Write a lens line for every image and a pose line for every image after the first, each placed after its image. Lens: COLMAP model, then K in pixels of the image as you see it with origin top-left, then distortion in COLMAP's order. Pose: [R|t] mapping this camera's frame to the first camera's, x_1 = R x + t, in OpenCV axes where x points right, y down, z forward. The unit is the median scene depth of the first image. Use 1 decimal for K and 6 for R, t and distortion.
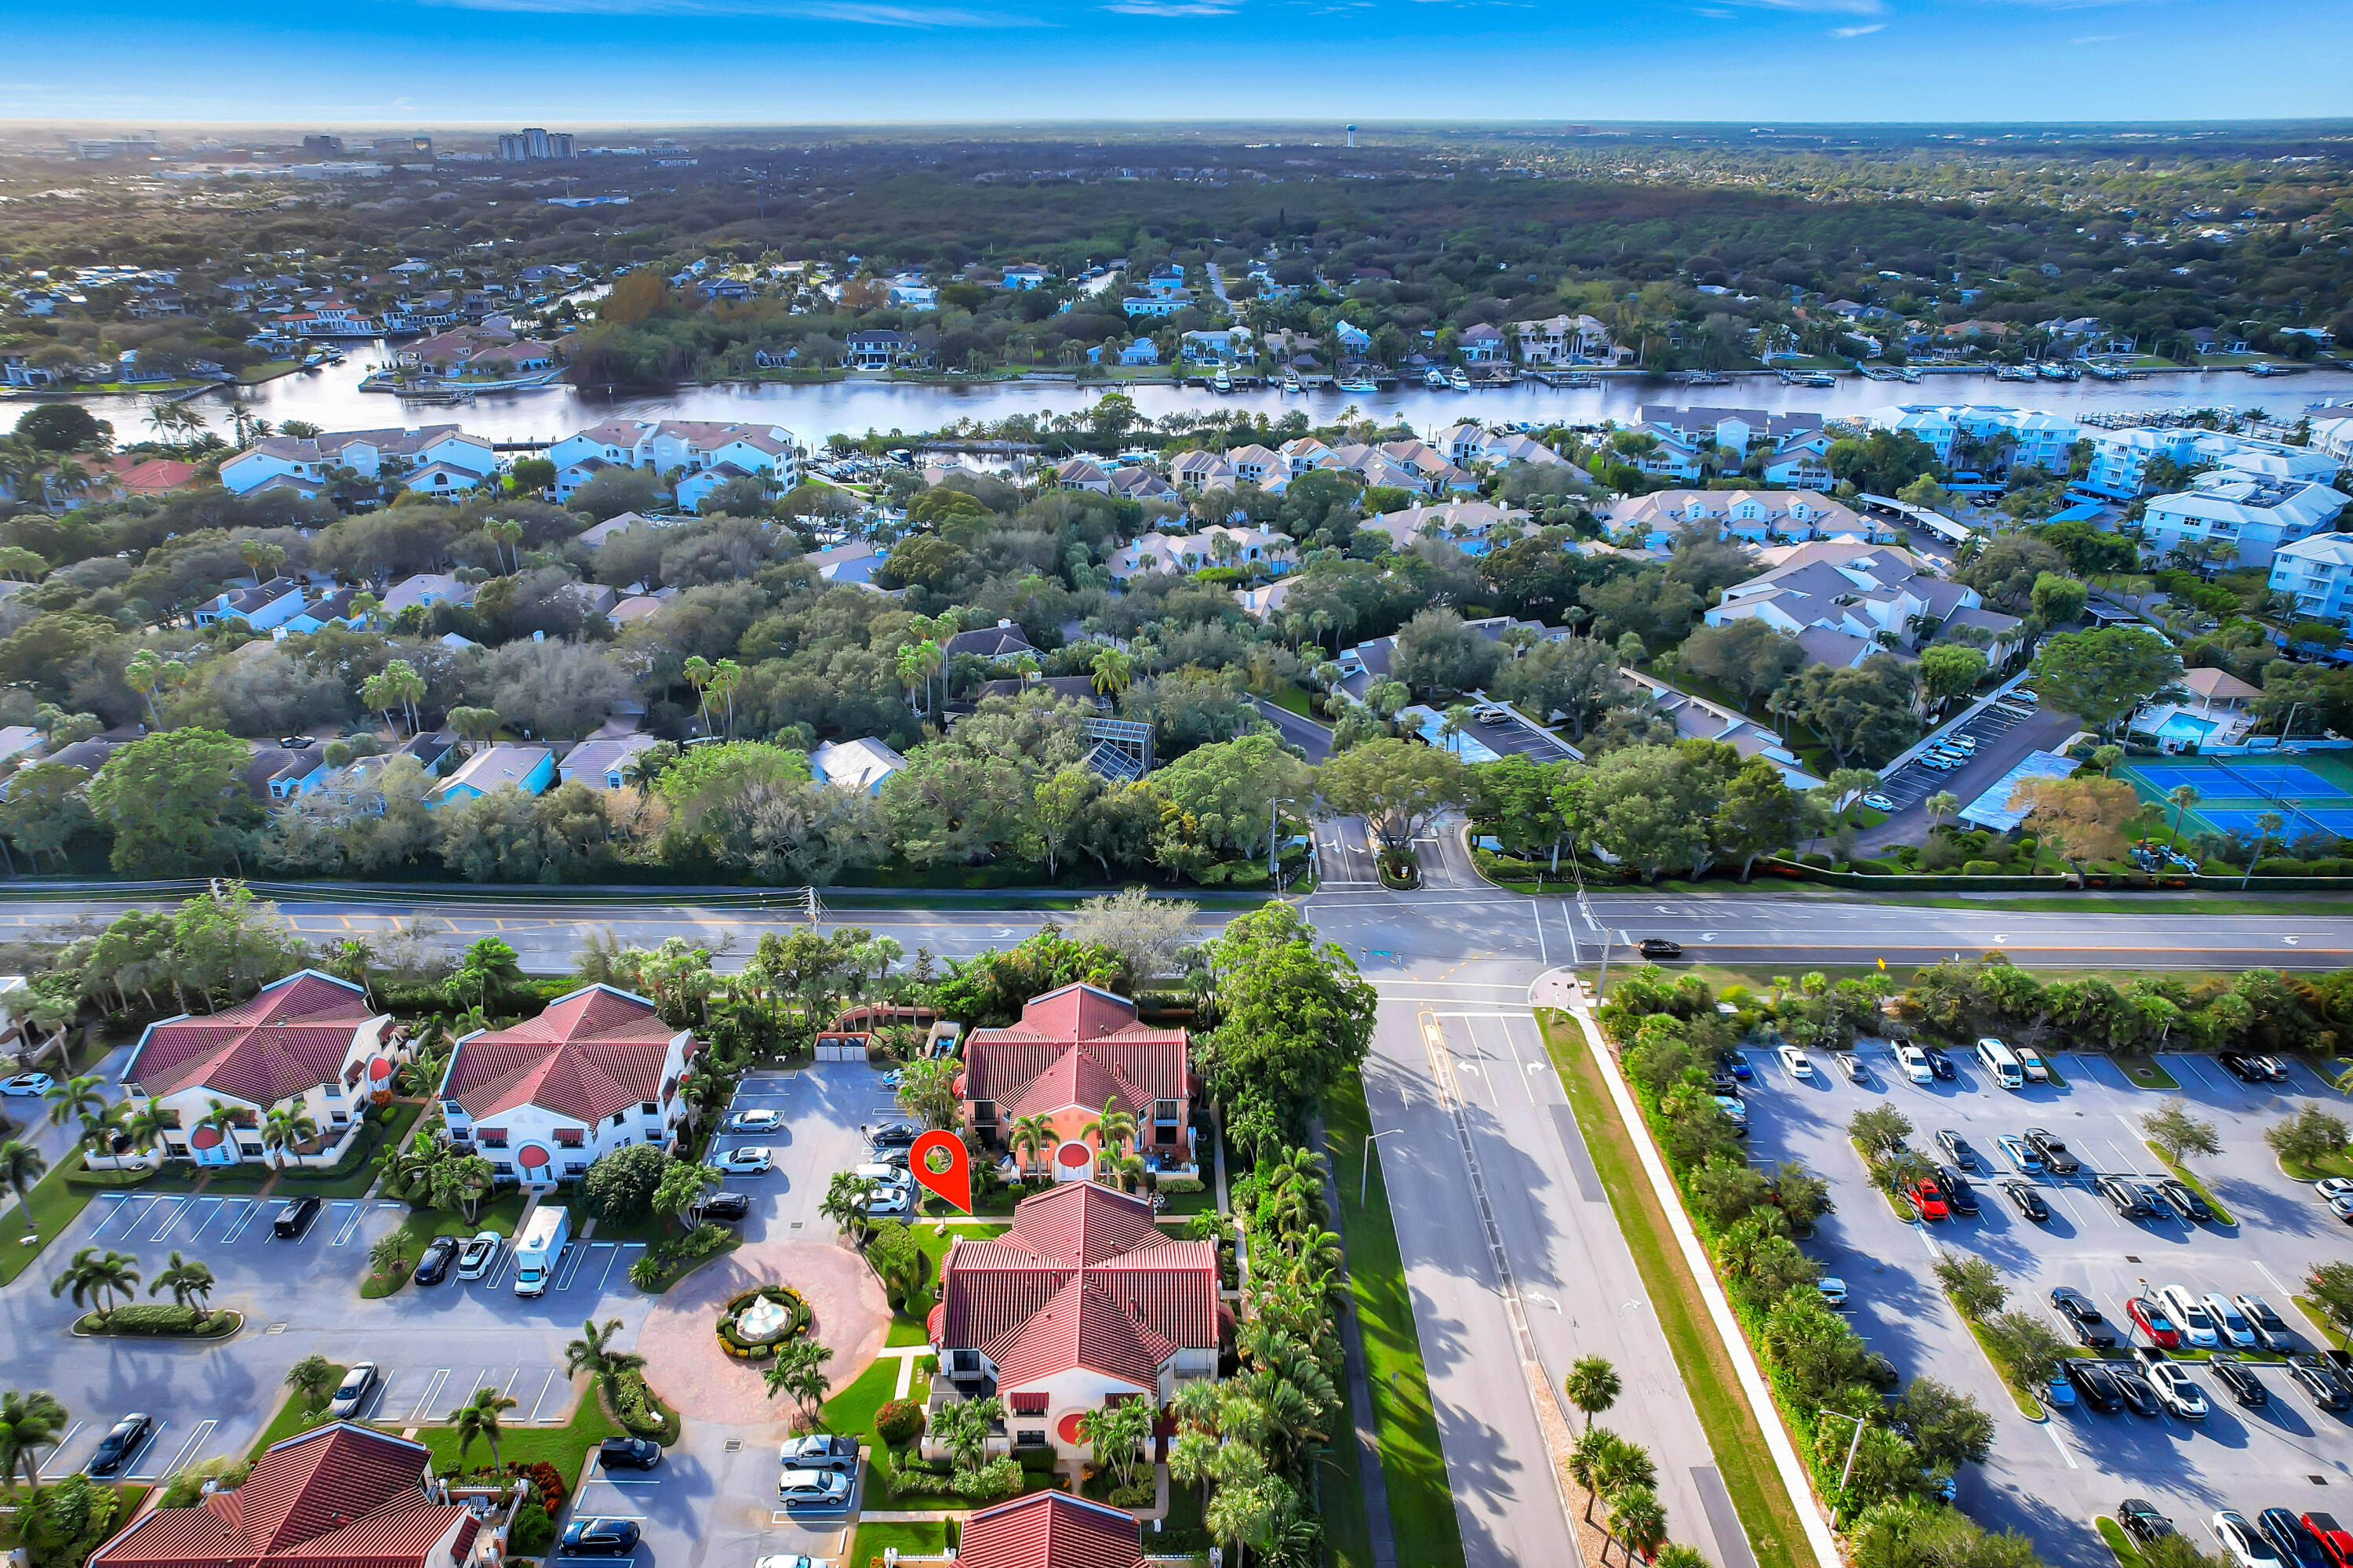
lens RADIAL K [[1519.0, 0, 1155.4], [0, 1519.0, 775.5], [0, 0, 1]] dist [-0.070142, 0.065643]
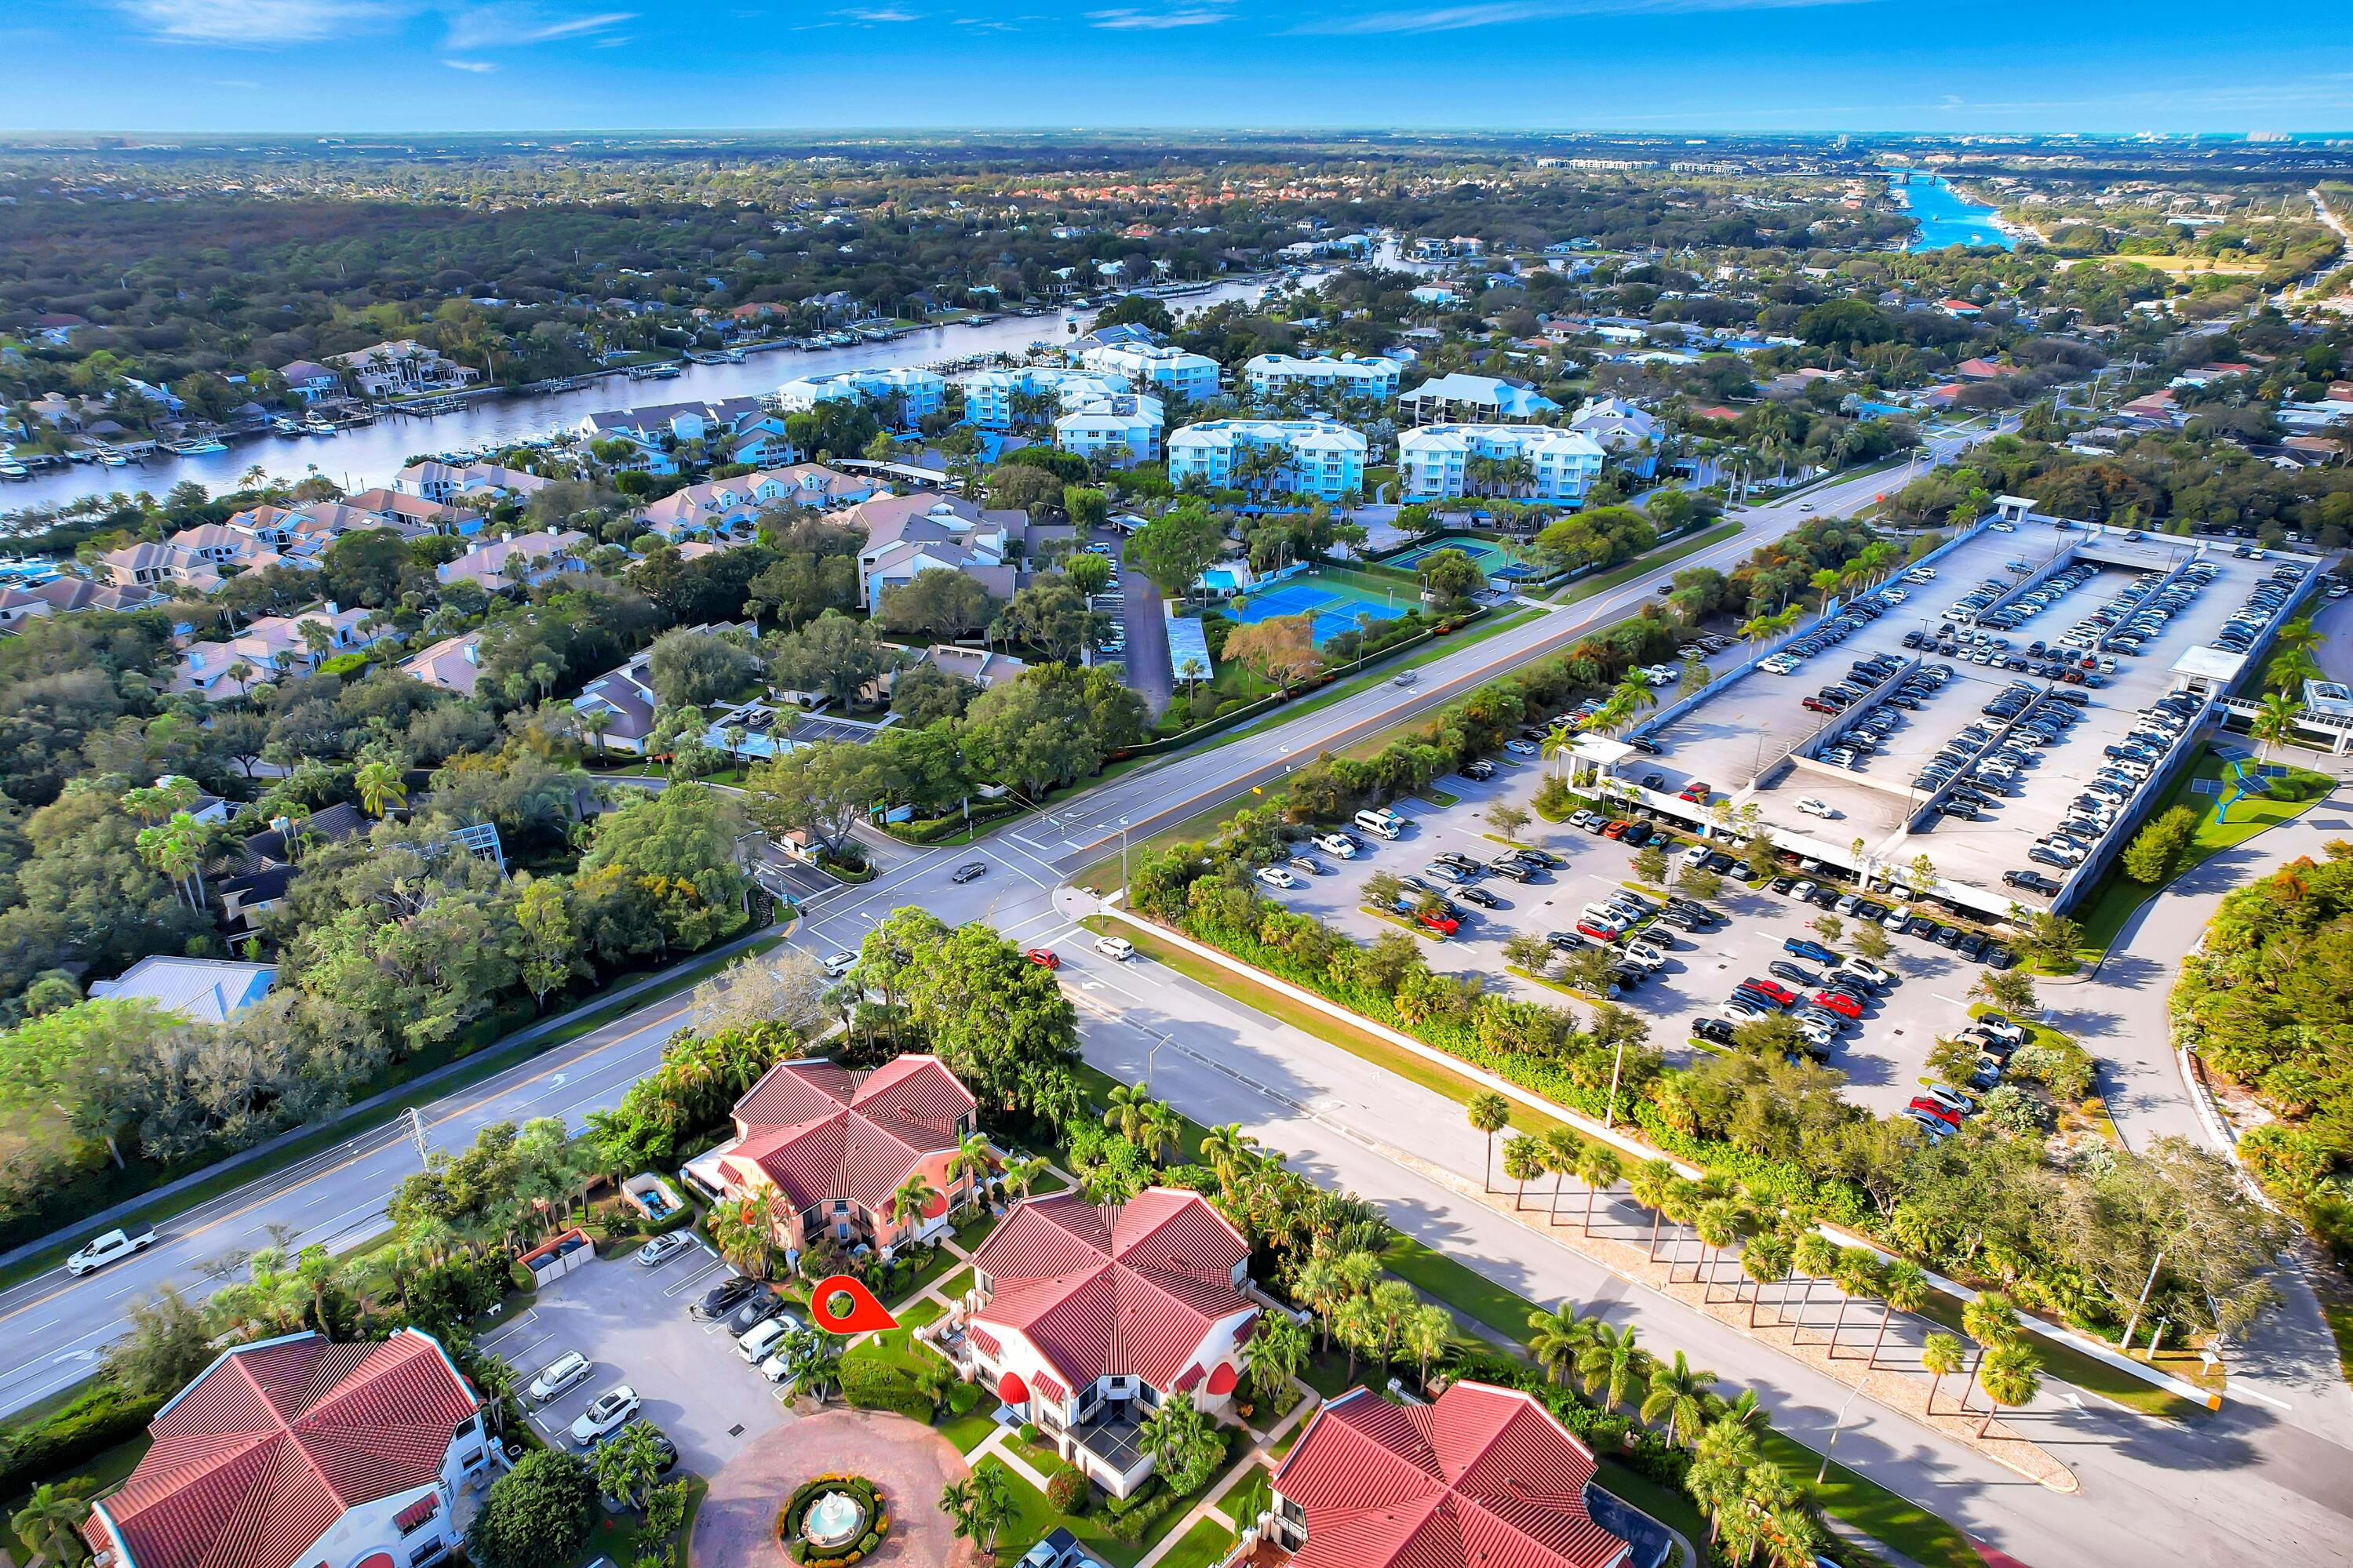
lens RADIAL K [[1518.7, 0, 1155.4], [0, 1518.7, 775.5], [0, 0, 1]] dist [-0.070142, 0.065643]
pose [[0.667466, -0.297072, 0.682815, -0.307109], [0.300822, 0.946391, 0.117685, -0.042805], [-0.681171, 0.126855, 0.721050, 0.107402]]
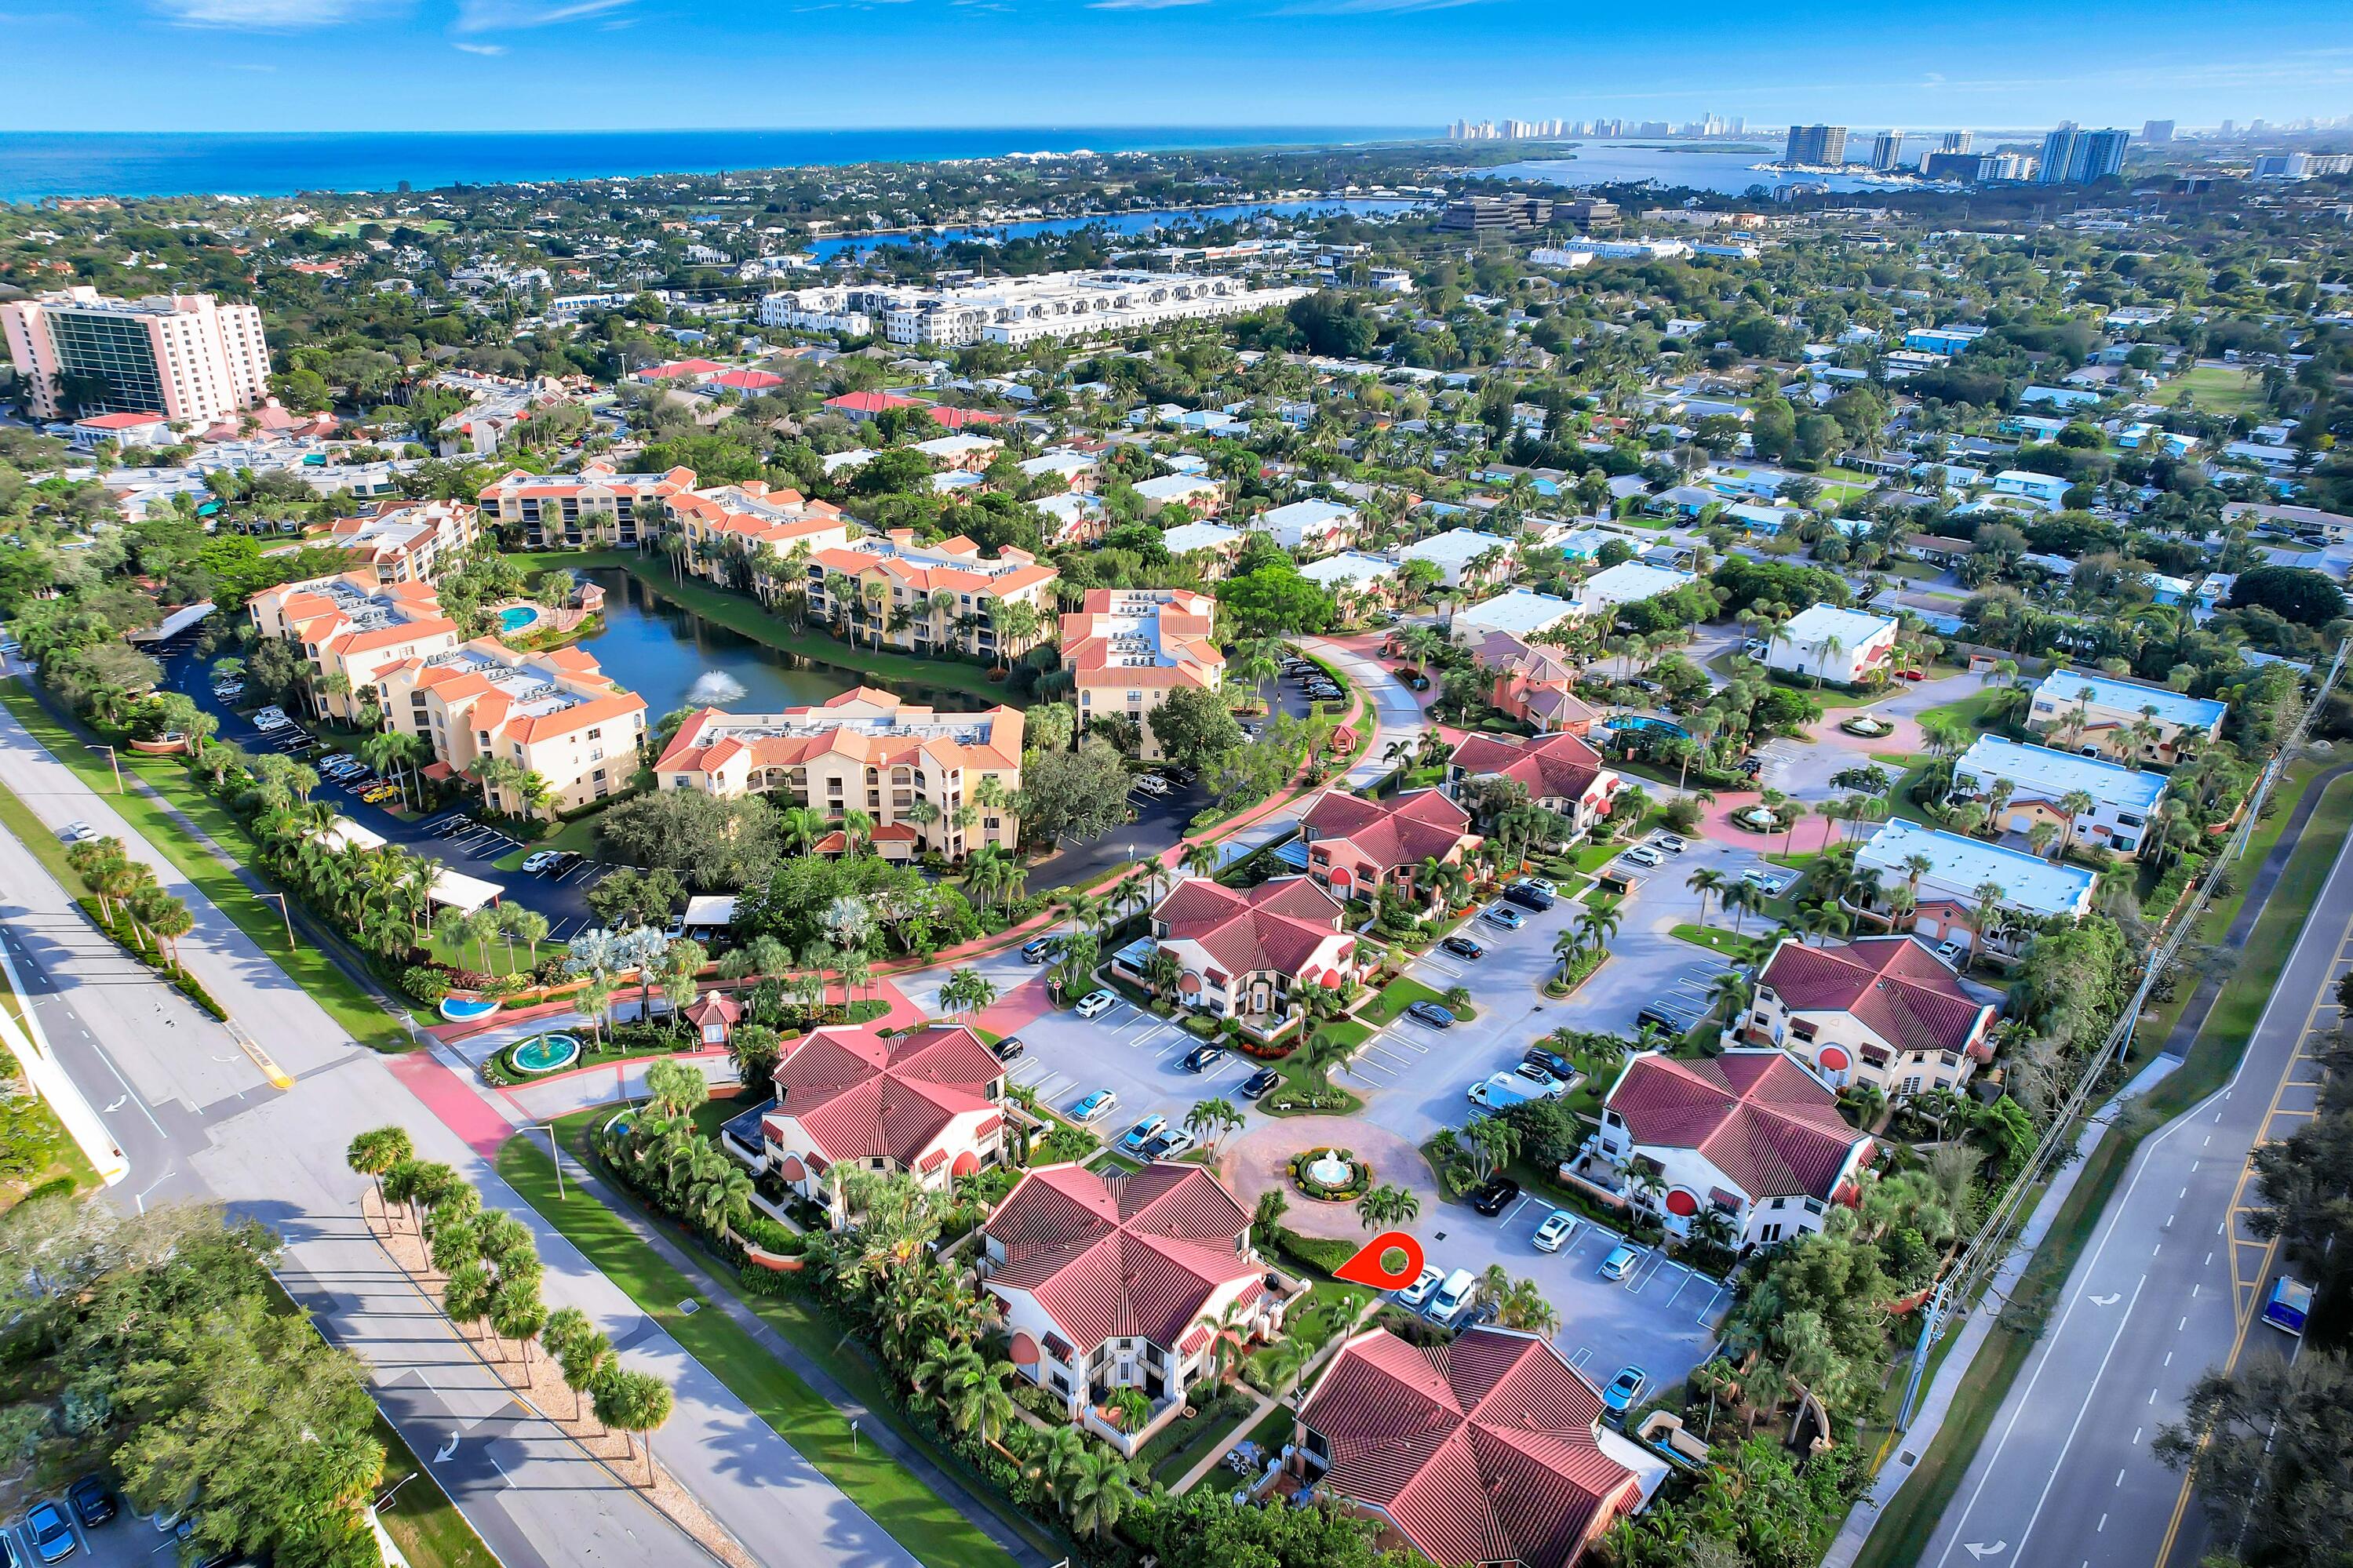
lens RADIAL K [[1509.9, 0, 1097.5], [0, 1509.9, 869.5], [0, 0, 1]] dist [-0.046413, 0.019674]
pose [[-0.692437, 0.327596, -0.642815, 0.266709], [-0.287553, 0.691835, 0.662328, -0.258659], [0.661698, 0.643464, -0.384851, 0.608676]]
